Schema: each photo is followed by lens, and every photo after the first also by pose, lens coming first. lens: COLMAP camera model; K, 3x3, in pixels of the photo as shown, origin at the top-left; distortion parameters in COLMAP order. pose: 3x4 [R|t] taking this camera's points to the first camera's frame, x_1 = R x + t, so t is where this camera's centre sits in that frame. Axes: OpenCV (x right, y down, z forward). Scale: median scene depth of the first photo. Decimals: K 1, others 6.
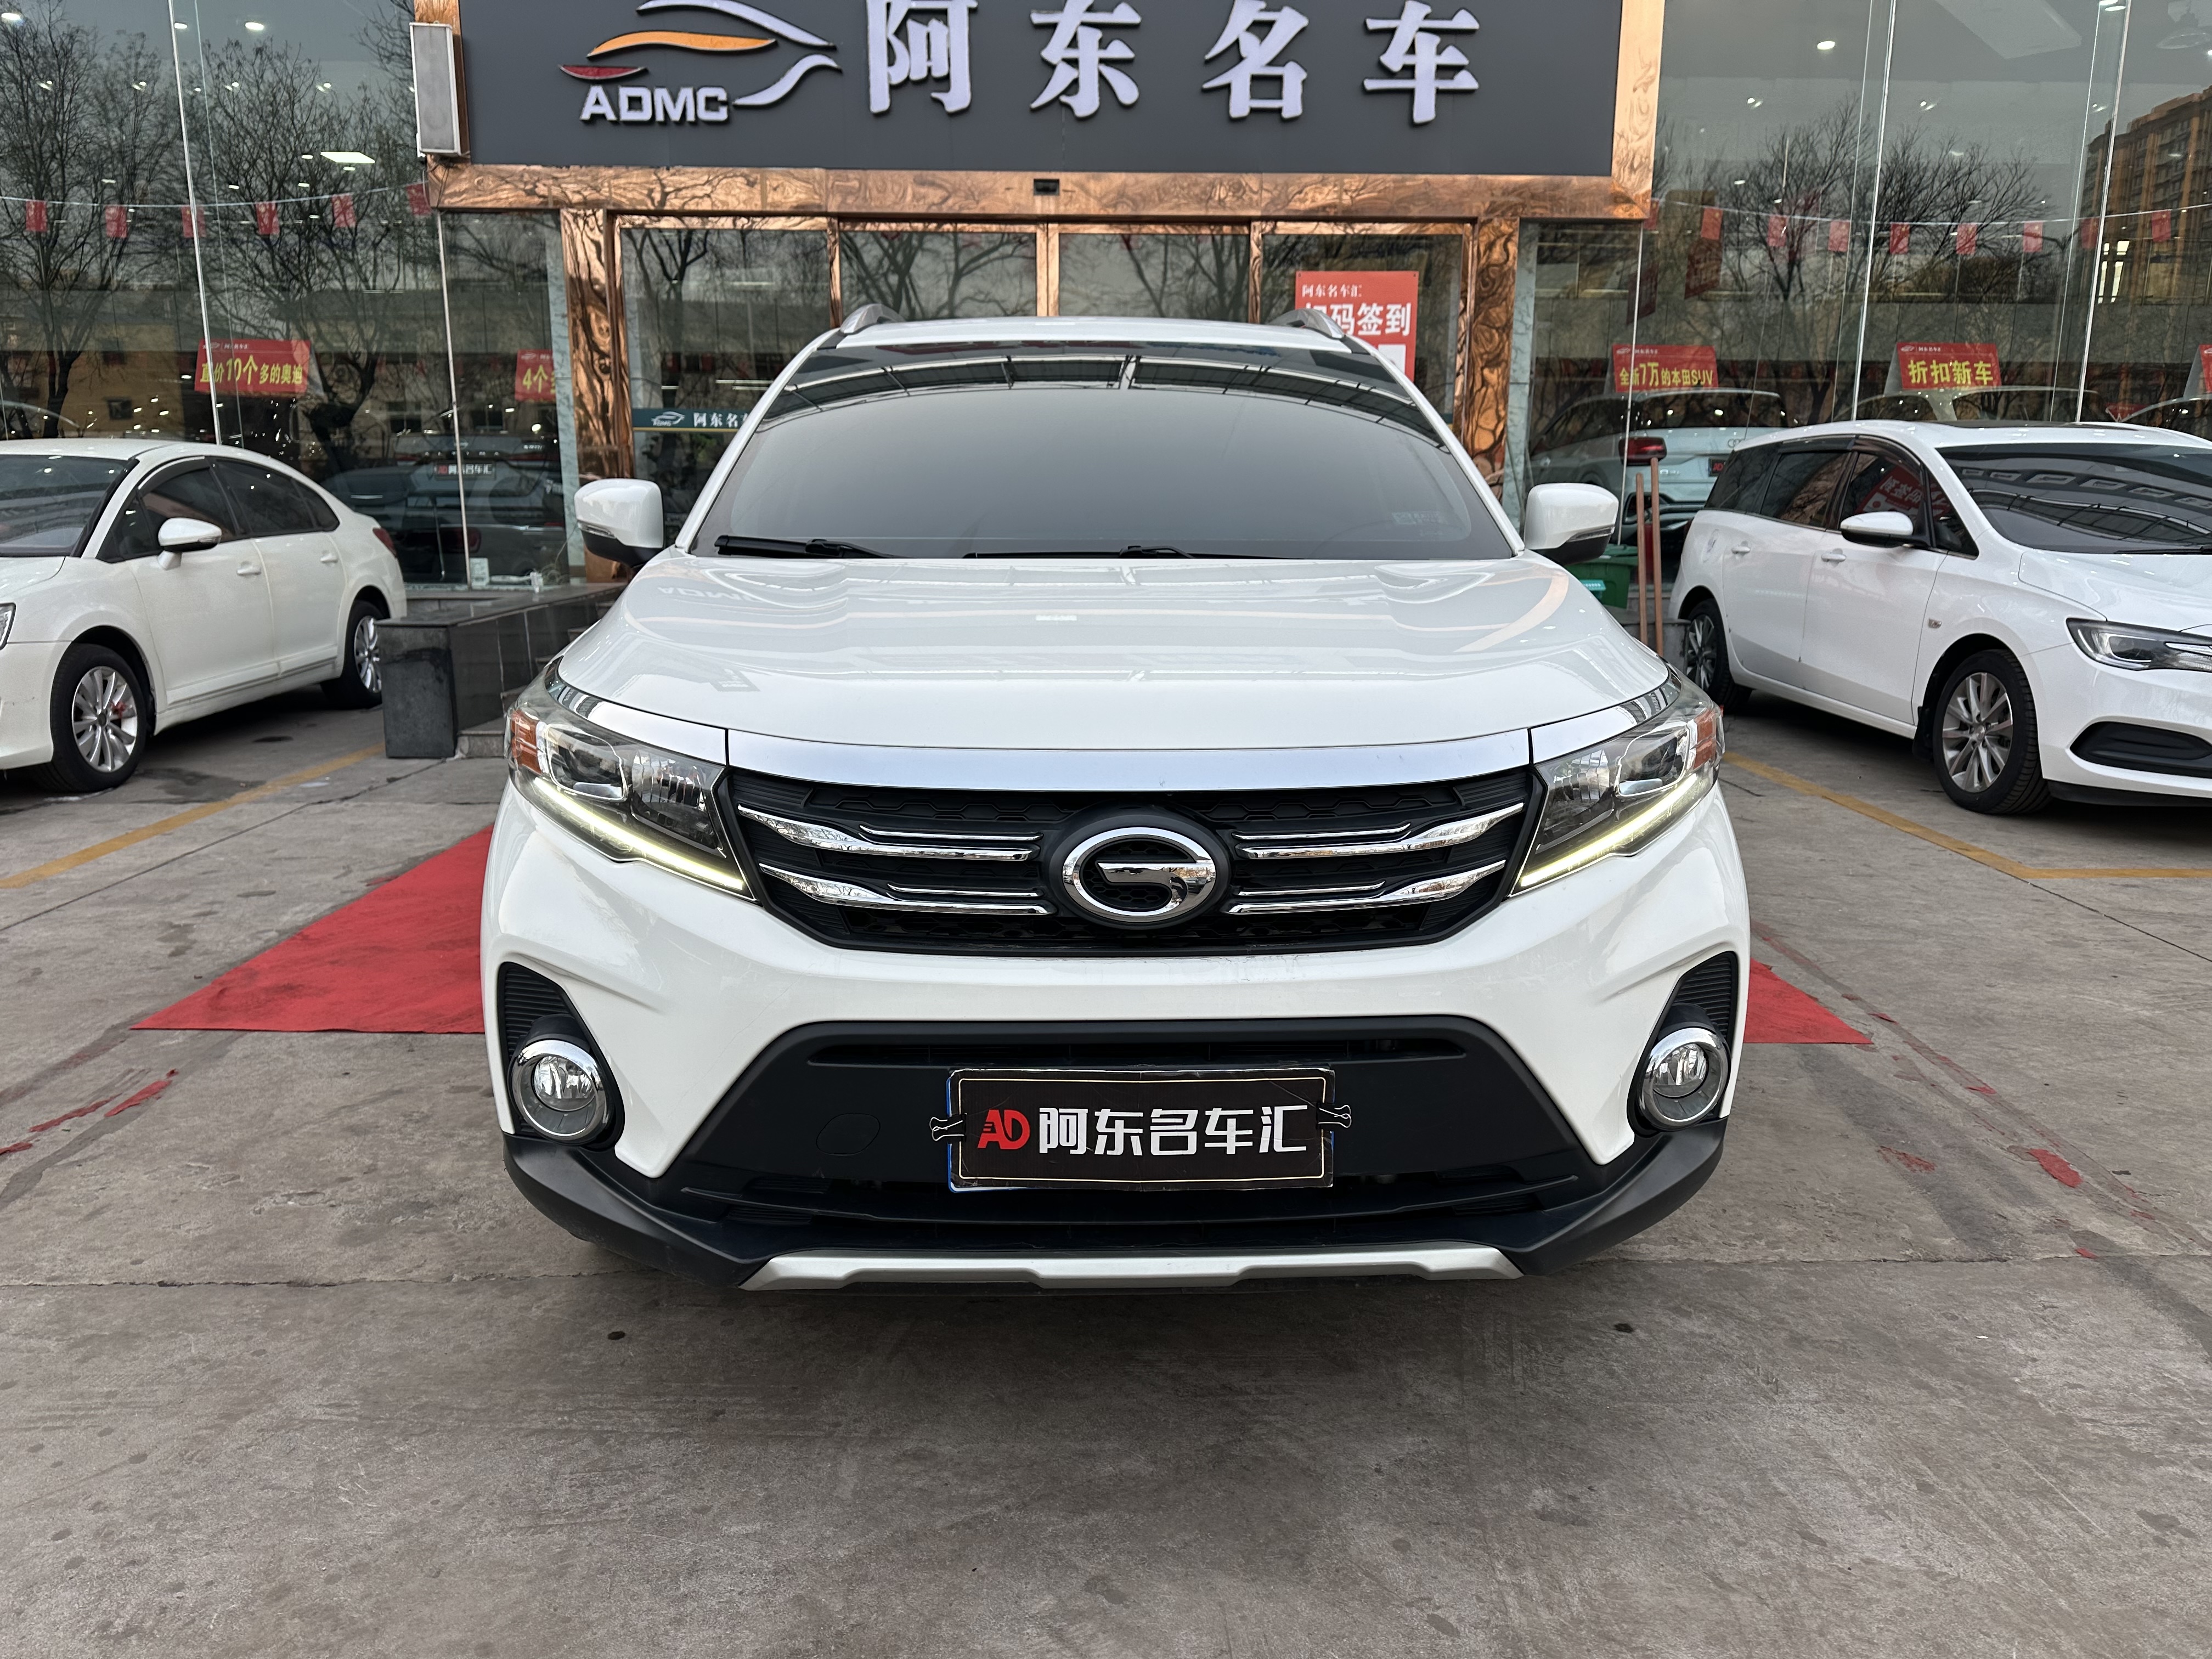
lens RADIAL K [[1546.6, 0, 1118.0], [0, 1546.6, 811.5], [0, 0, 1]] dist [0.048545, -0.054901]
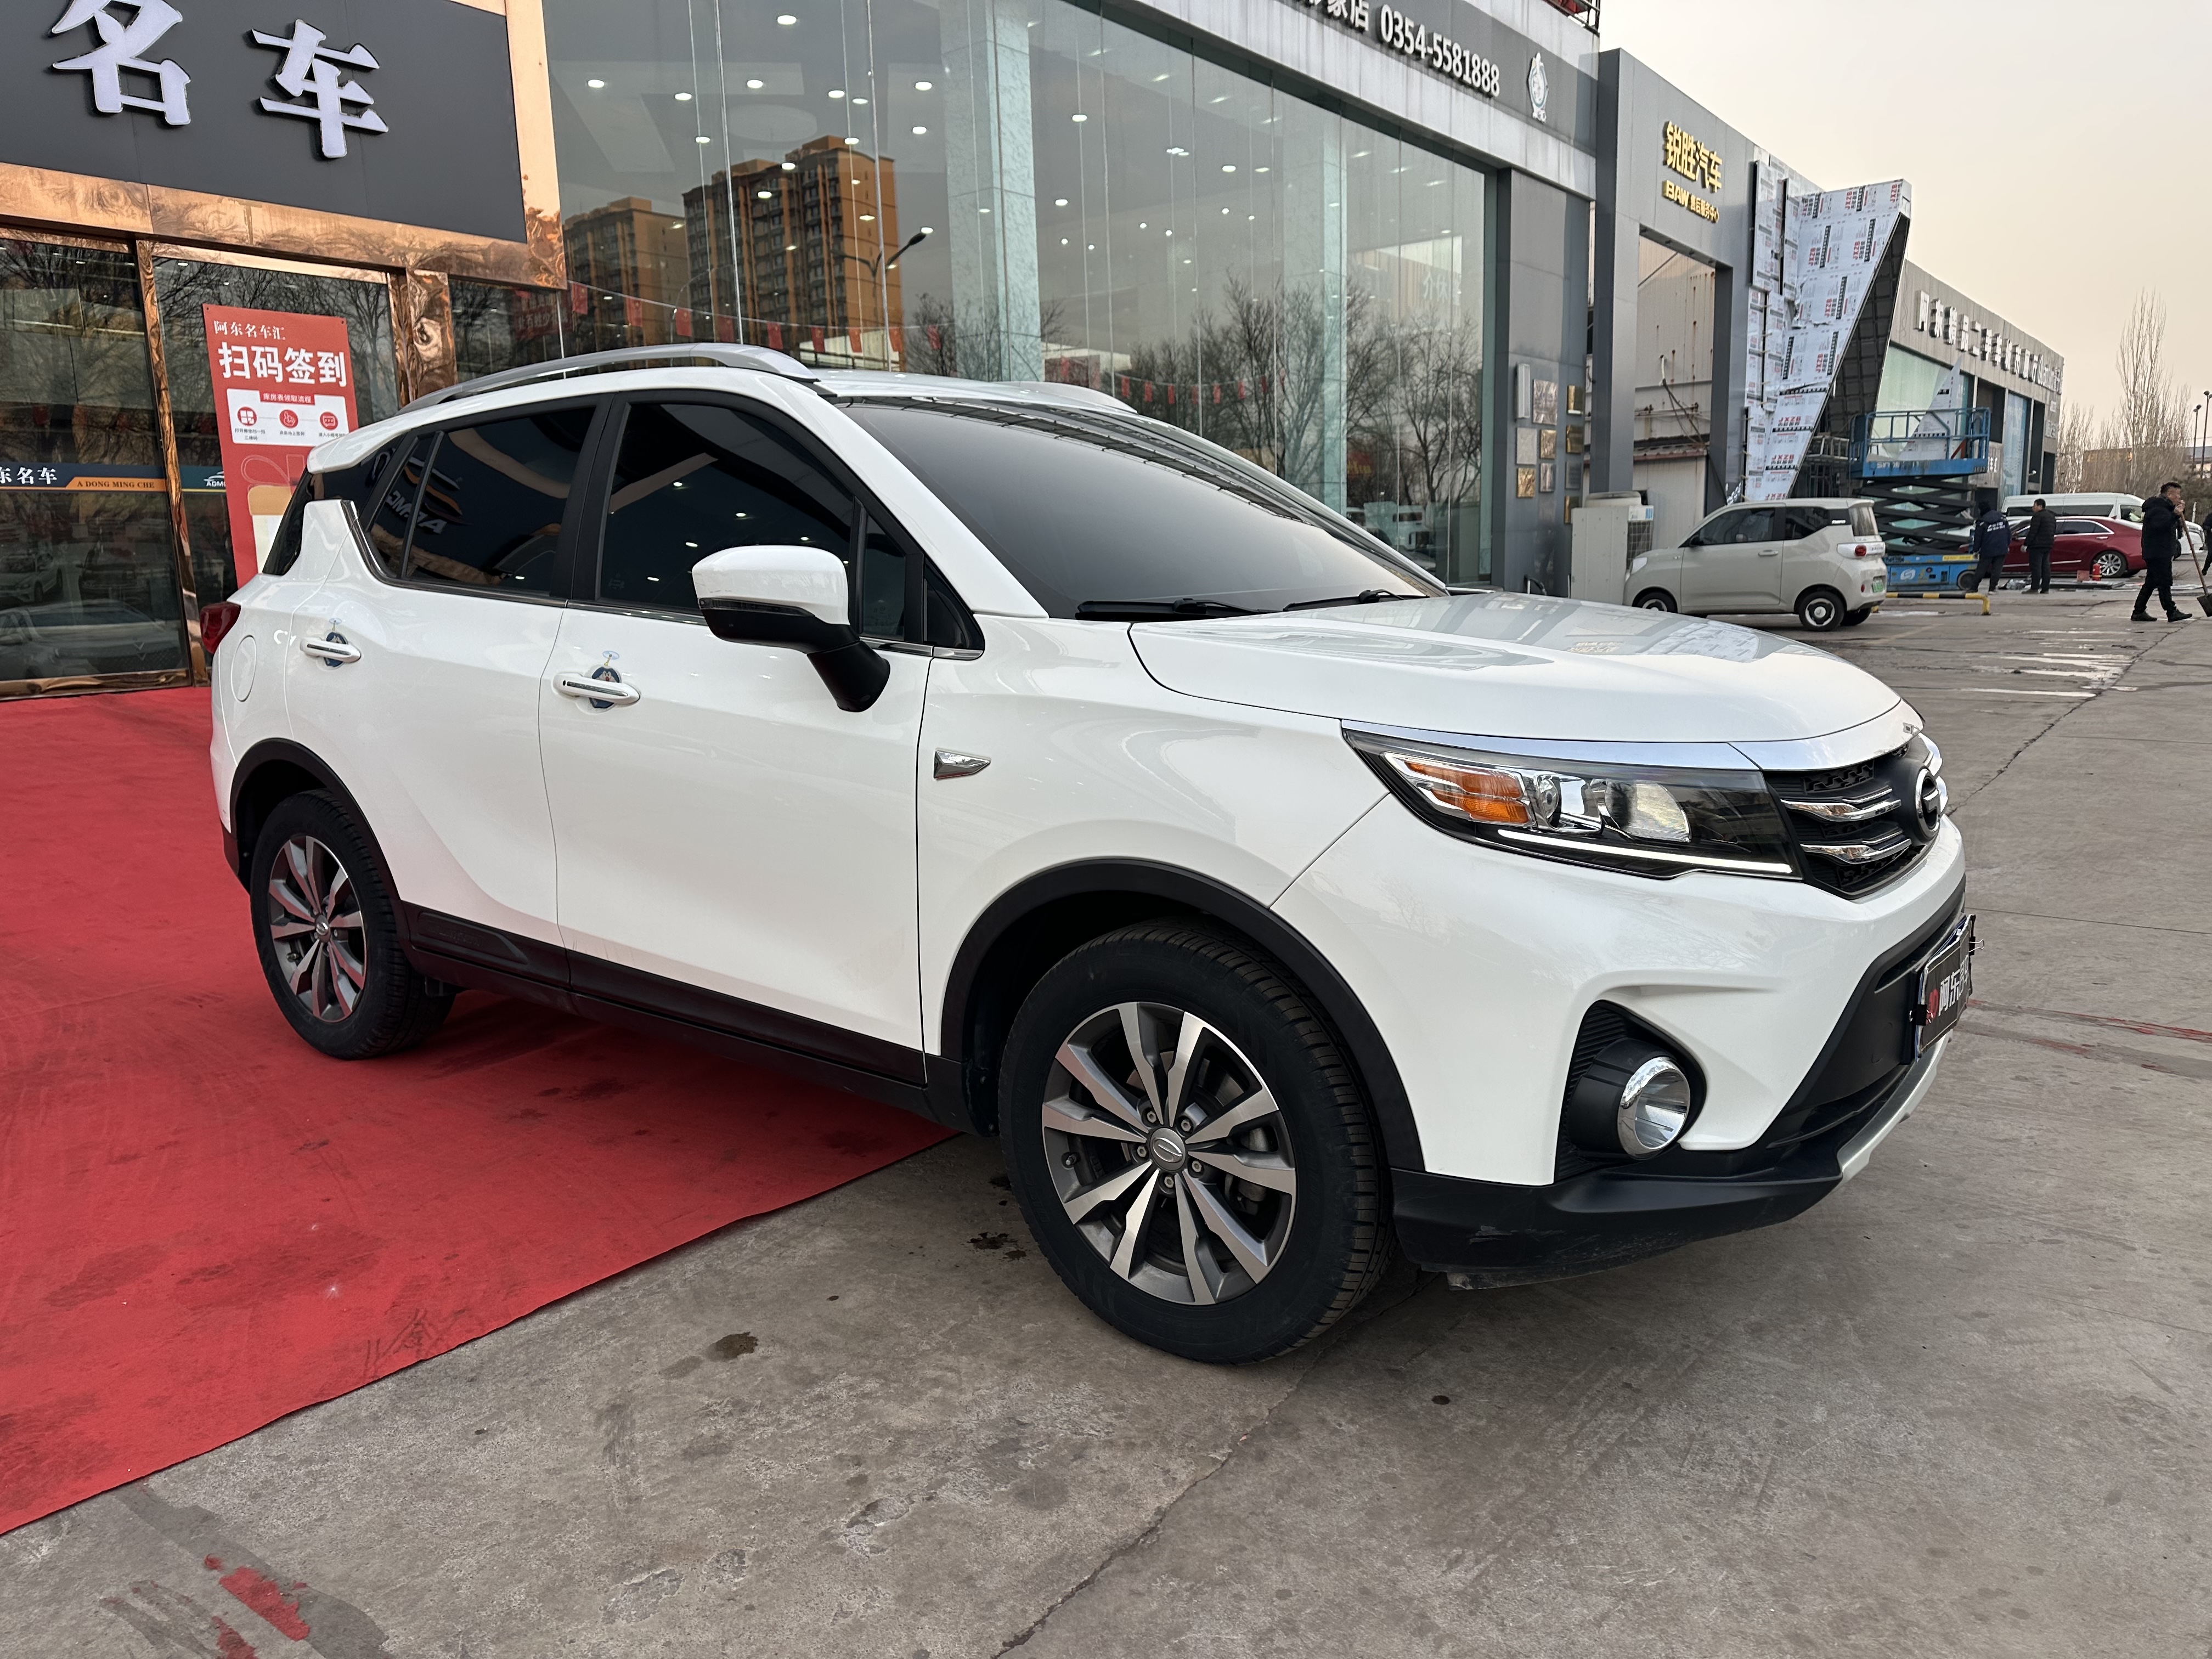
lens RADIAL K [[1546.6, 0, 1106.5], [0, 1546.6, 799.7], [0, 0, 1]] dist [0.048545, -0.054901]
pose [[0.632090, -0.141223, 0.761918, -0.274649], [0.177483, 0.983499, 0.035053, -0.025652], [-0.754296, 0.113071, 0.646724, 0.115326]]
